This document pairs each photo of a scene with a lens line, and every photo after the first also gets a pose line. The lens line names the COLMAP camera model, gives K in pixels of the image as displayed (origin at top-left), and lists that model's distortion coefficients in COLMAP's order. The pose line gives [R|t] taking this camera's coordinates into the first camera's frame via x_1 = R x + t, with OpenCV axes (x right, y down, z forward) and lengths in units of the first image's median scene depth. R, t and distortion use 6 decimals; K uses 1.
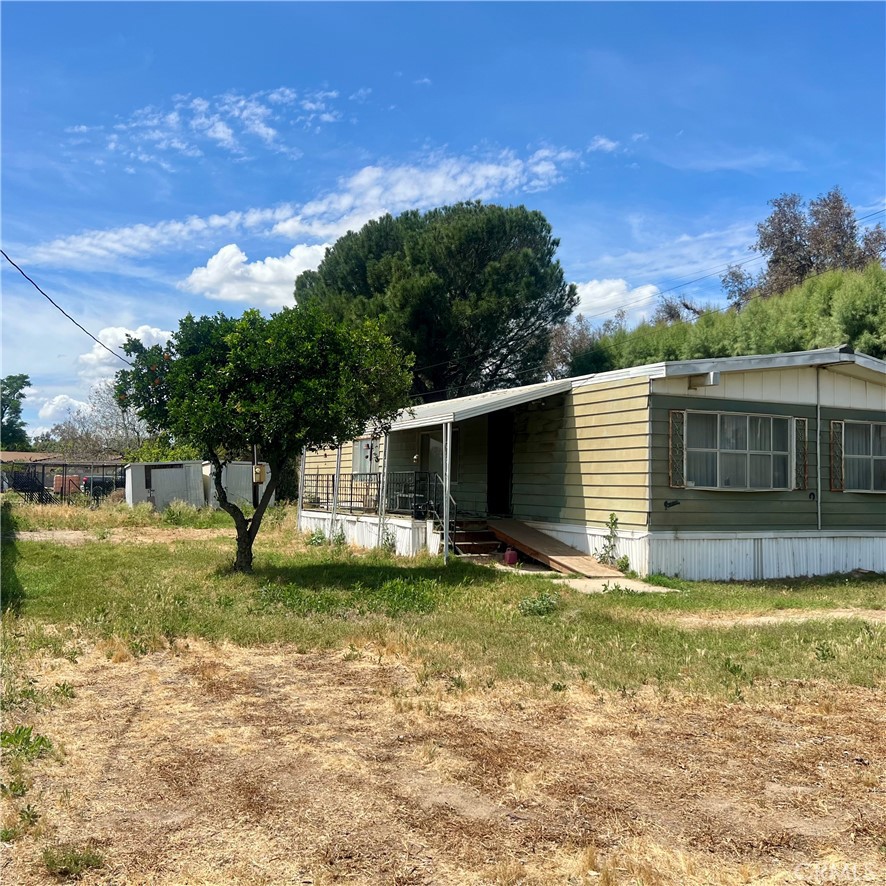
lens RADIAL K [[902.6, 0, 484.0], [0, 902.6, 451.4], [0, 0, 1]] dist [0.039956, 0.000000]
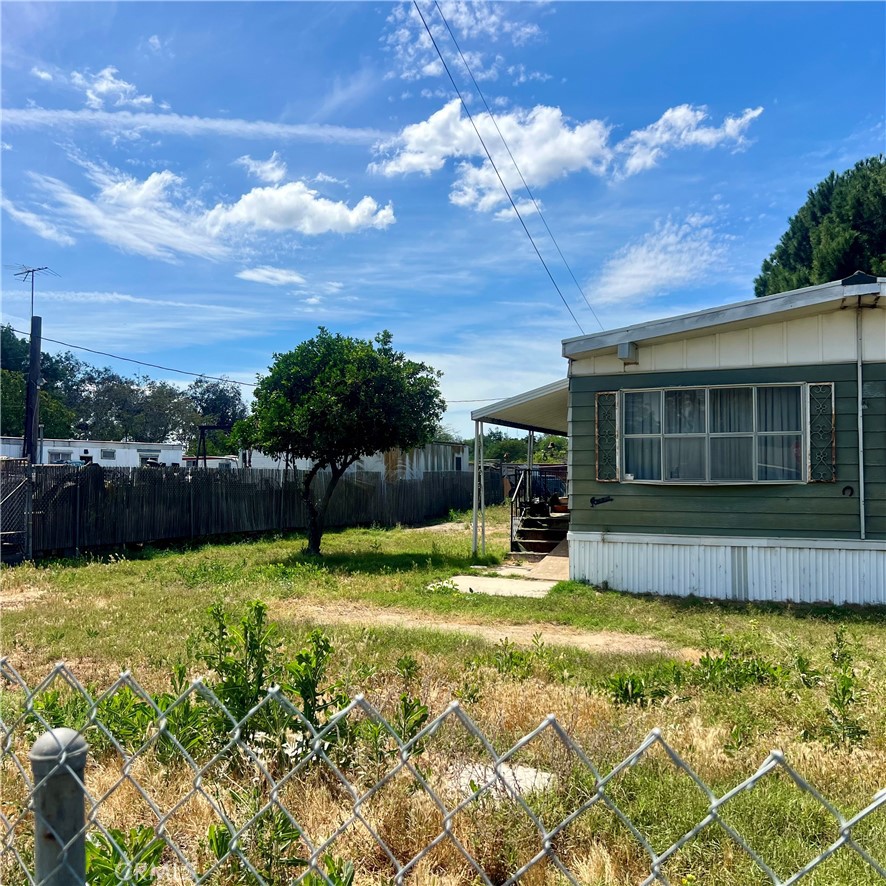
lens RADIAL K [[902.6, 0, 446.3], [0, 902.6, 440.4], [0, 0, 1]] dist [0.039956, 0.000000]
pose [[0.627471, -0.048938, -0.777100, 0.793781], [0.037103, 0.998768, -0.032939, 0.023907], [0.777755, -0.008164, 0.628514, 0.344323]]
